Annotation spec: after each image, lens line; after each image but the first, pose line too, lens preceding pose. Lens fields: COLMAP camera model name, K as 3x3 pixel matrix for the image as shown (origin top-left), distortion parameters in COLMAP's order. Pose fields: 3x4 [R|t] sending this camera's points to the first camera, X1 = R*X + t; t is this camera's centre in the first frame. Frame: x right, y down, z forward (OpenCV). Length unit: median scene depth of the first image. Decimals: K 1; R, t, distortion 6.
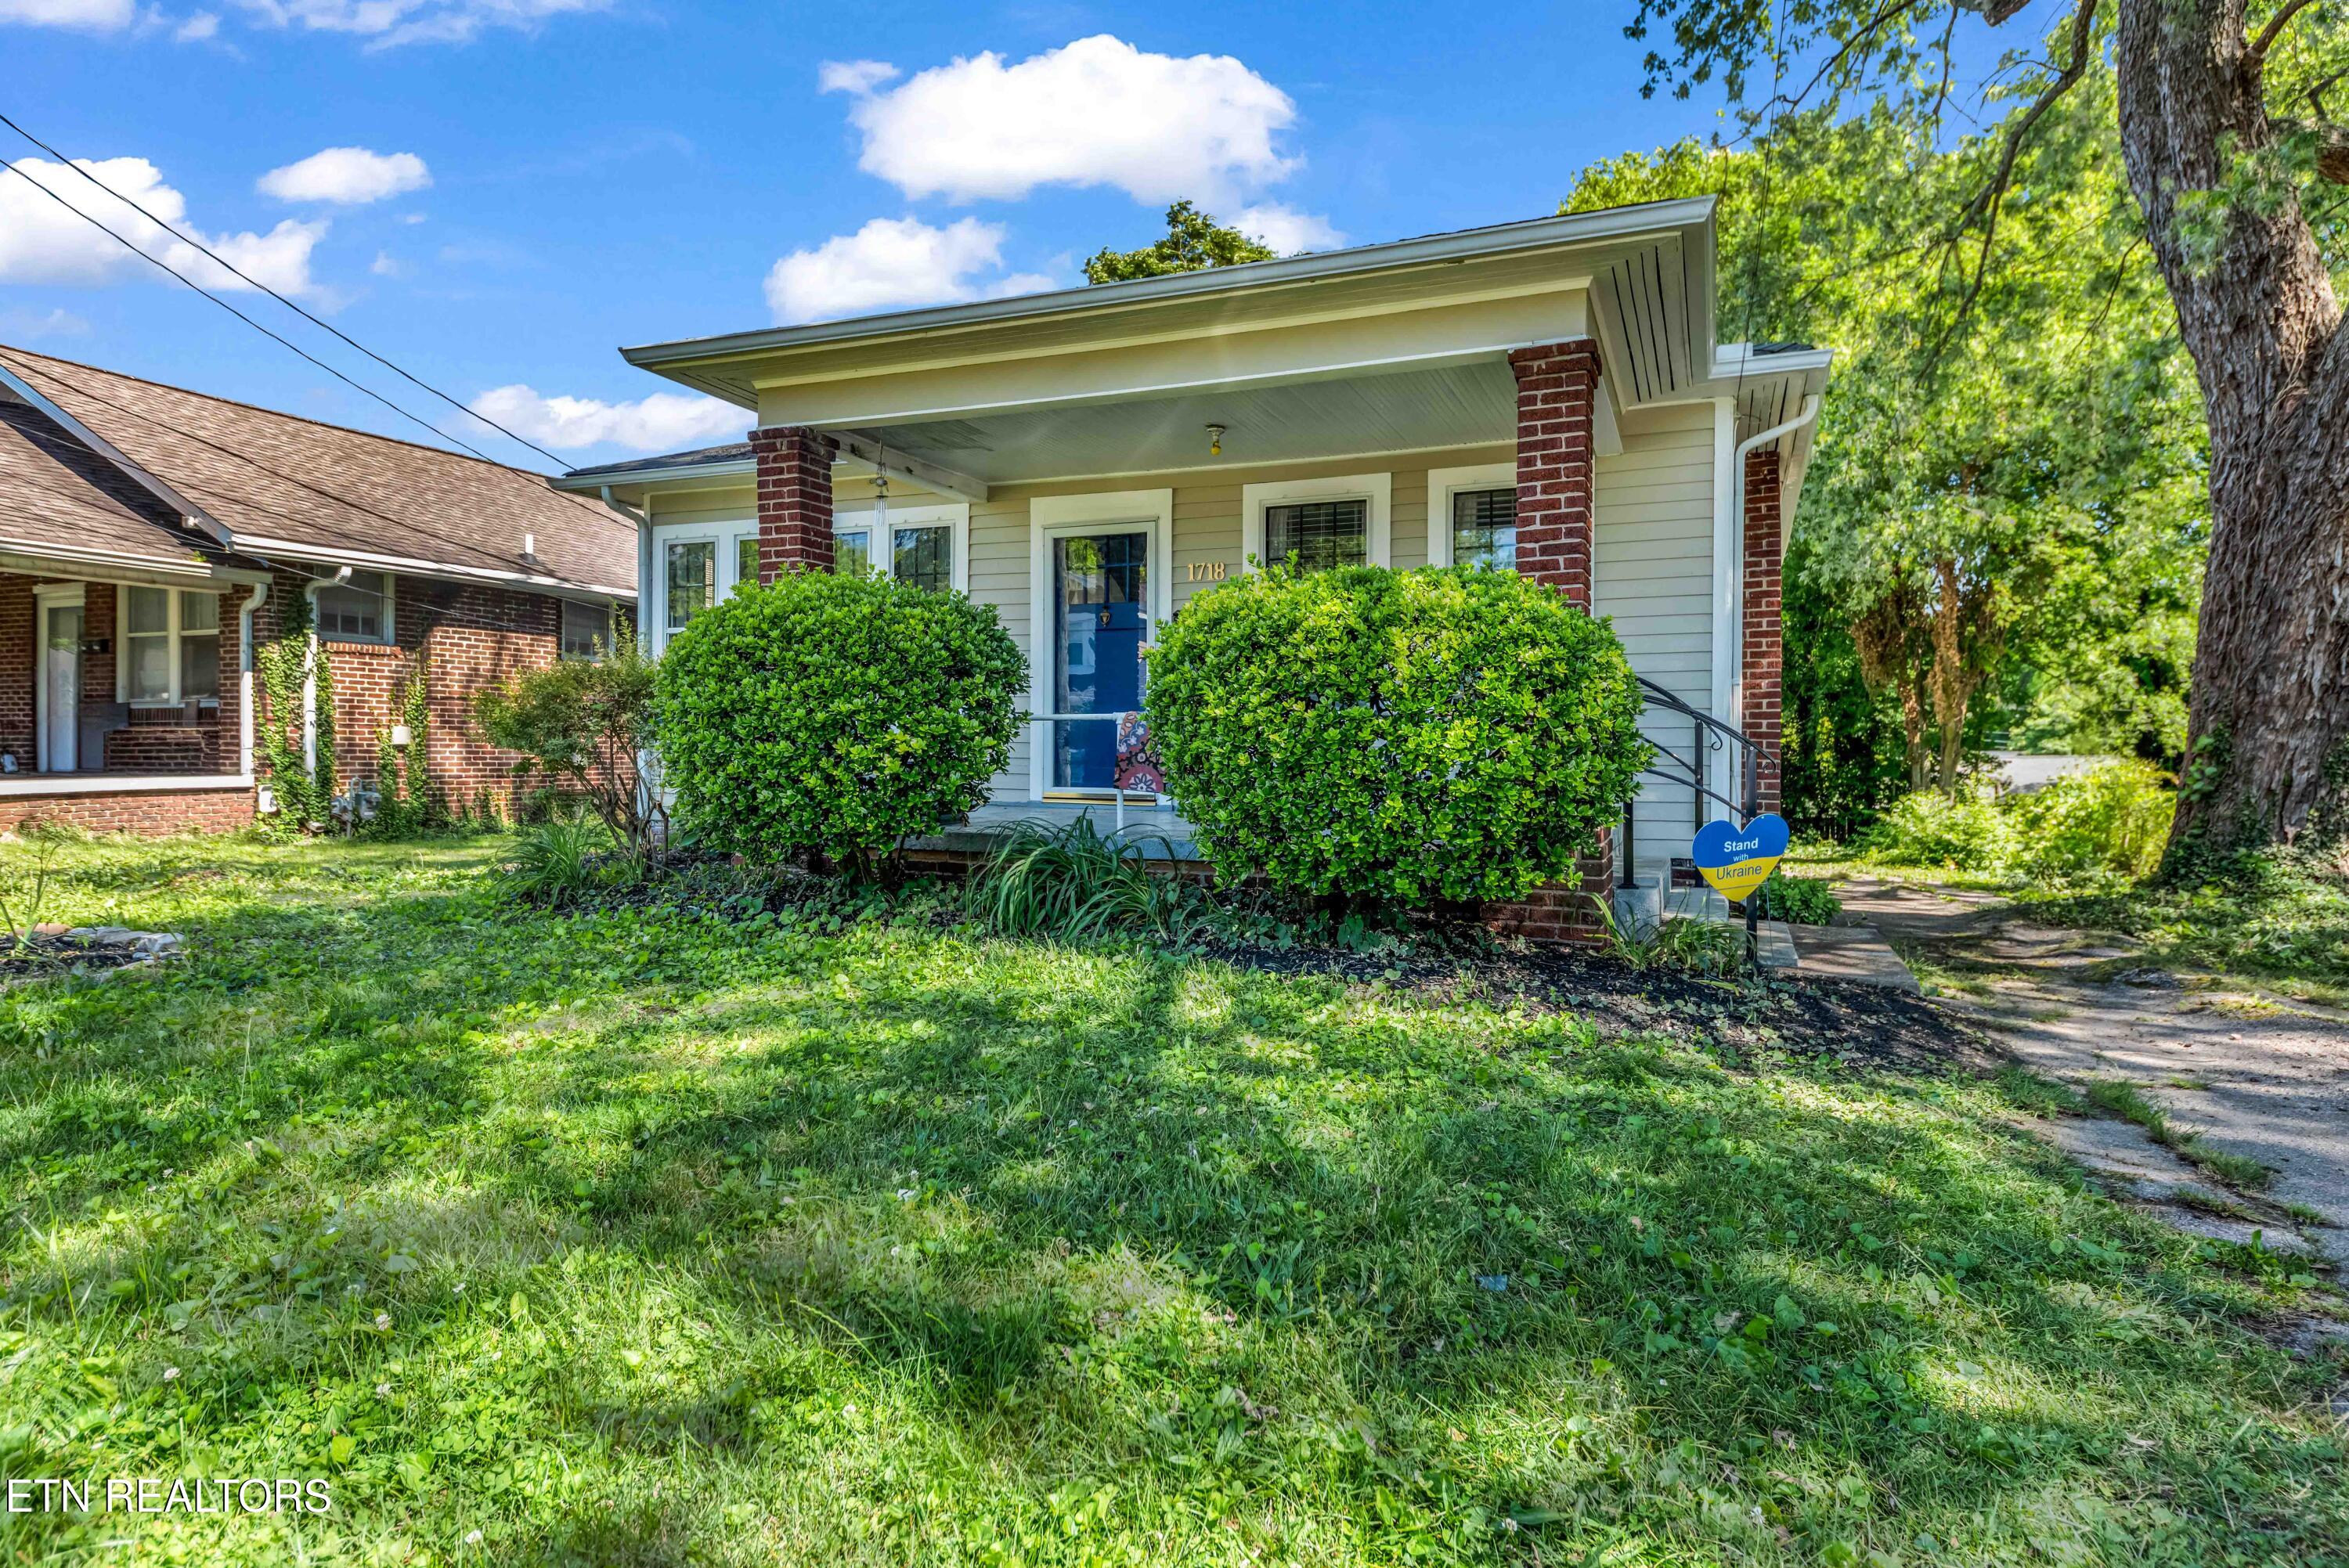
lens RADIAL K [[1263.9, 0, 1173.4], [0, 1263.9, 750.5], [0, 0, 1]] dist [0.001521, -0.000347]
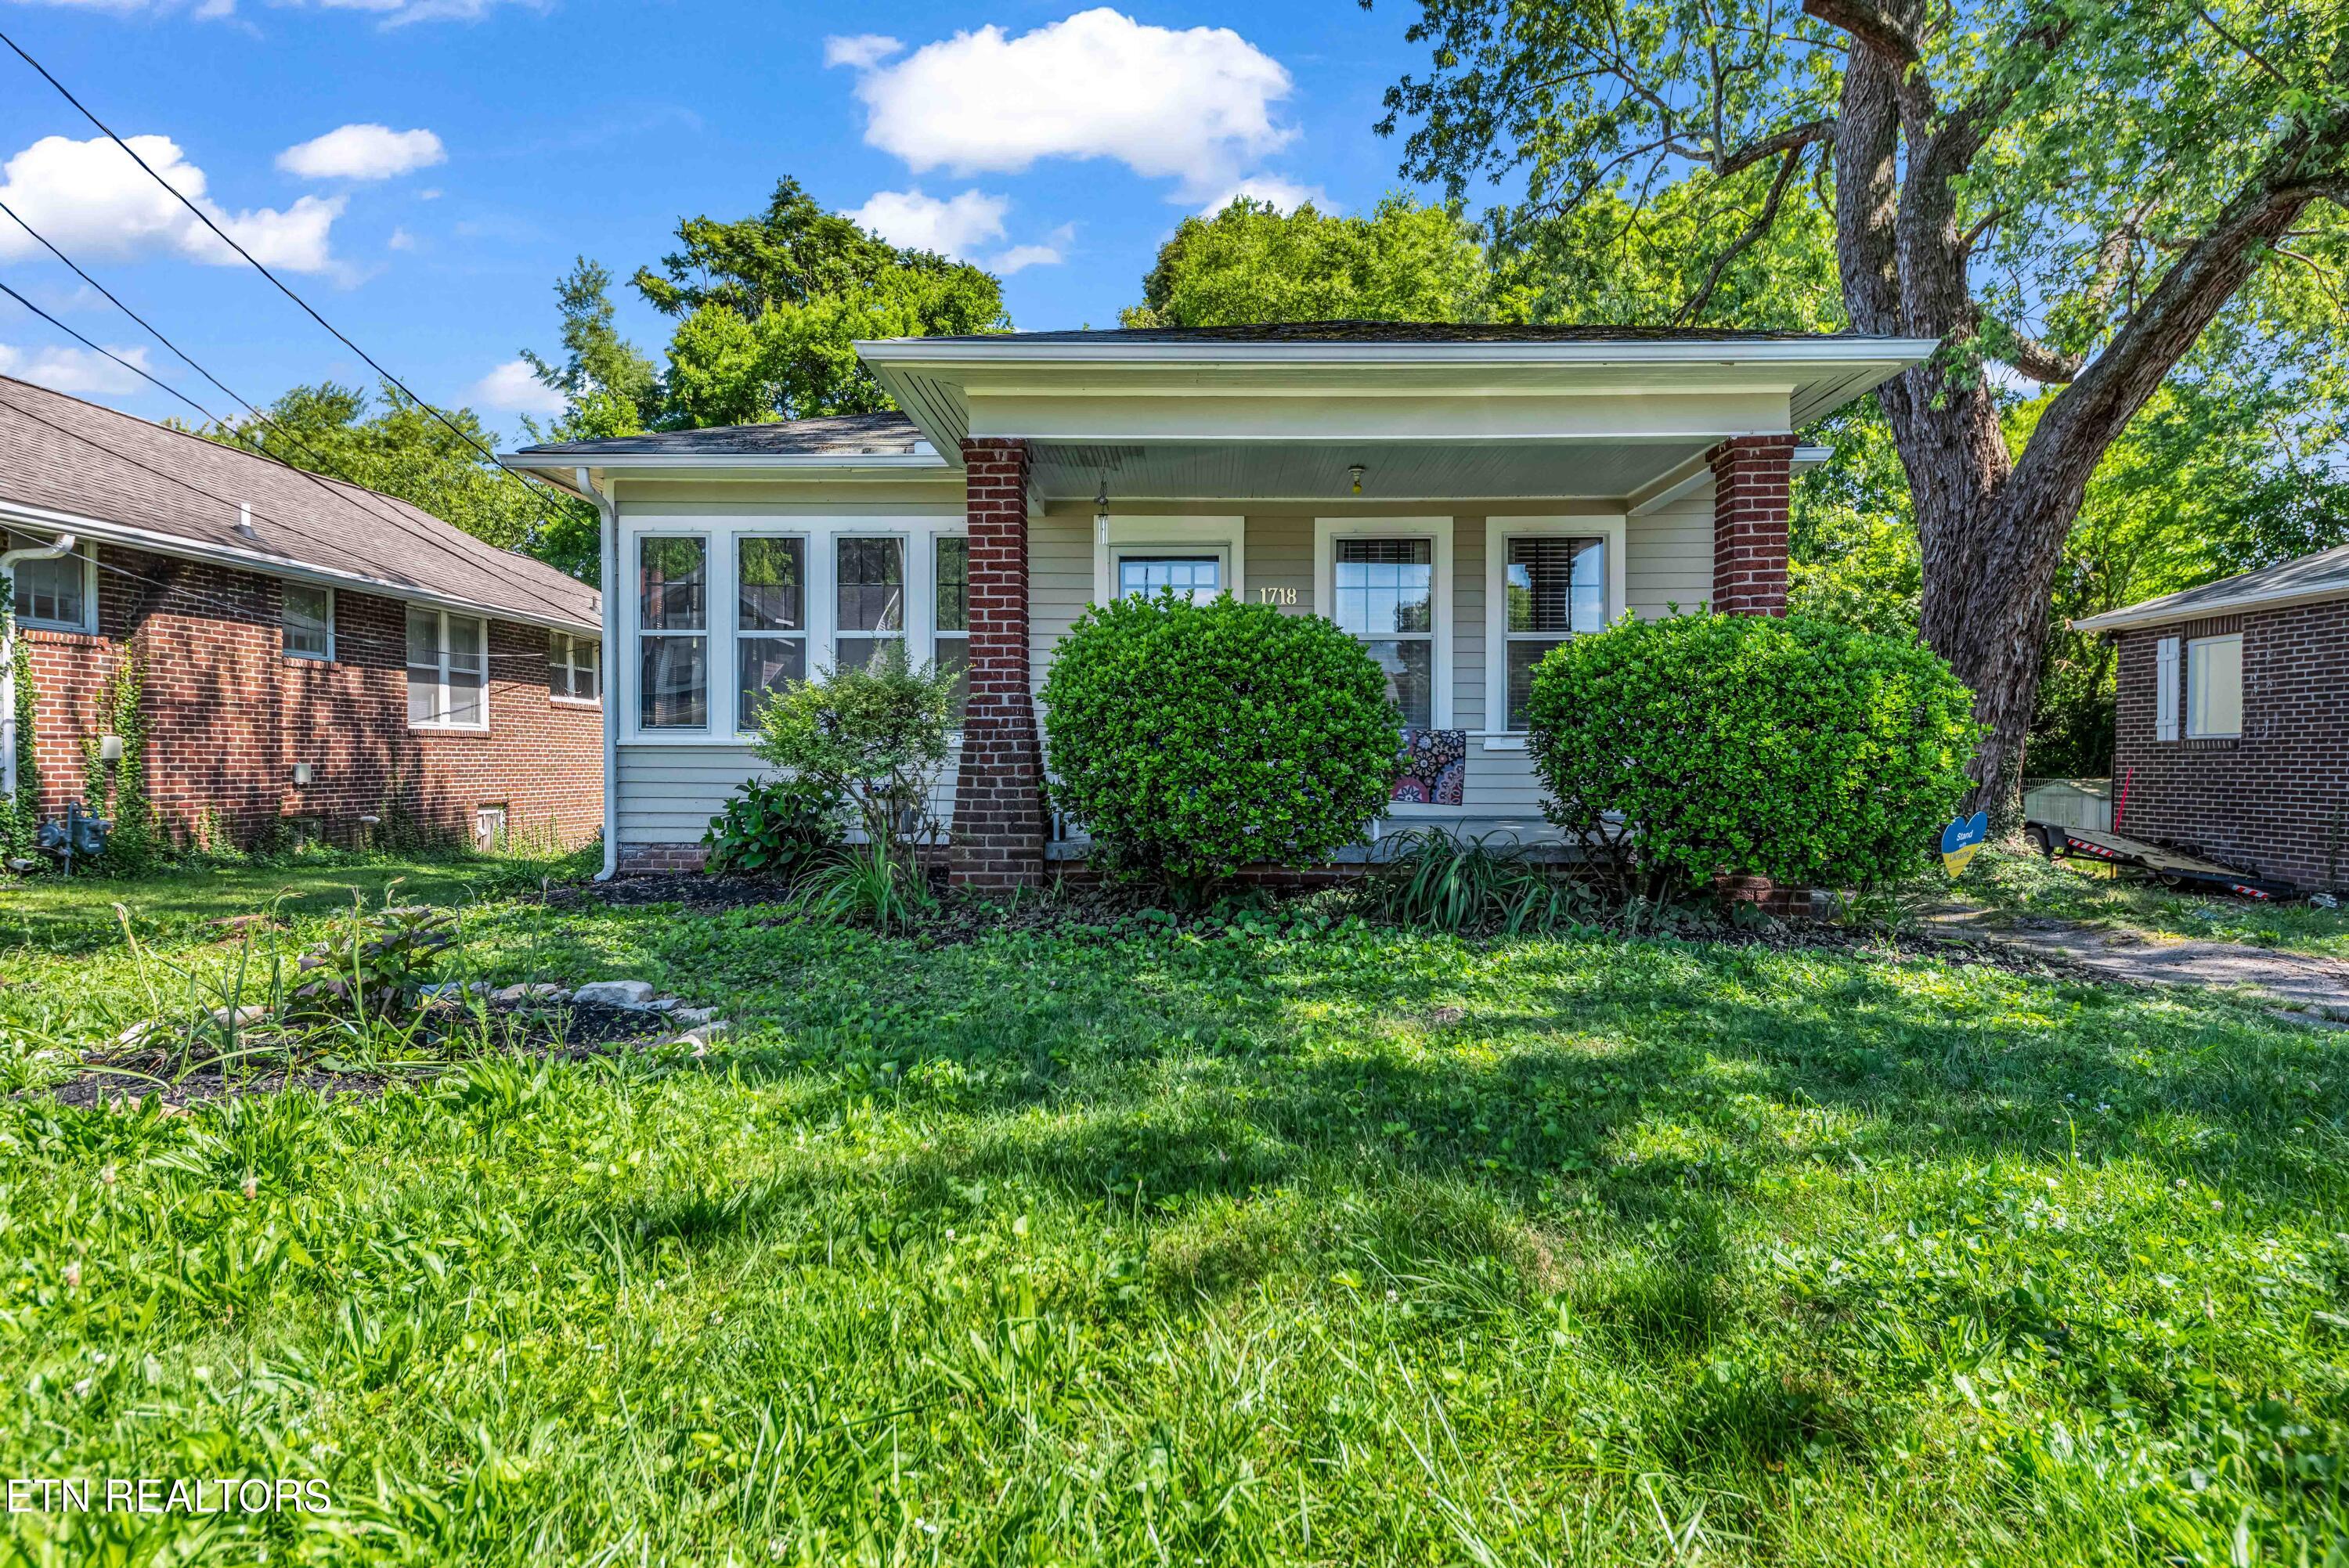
lens RADIAL K [[1263.9, 0, 1173.4], [0, 1263.9, 750.5], [0, 0, 1]] dist [0.001521, -0.000347]
pose [[0.936993, -0.002533, 0.349339, -0.444045], [0.004214, 0.999983, -0.004053, -0.006932], [-0.349323, 0.005270, 0.936988, 0.028989]]
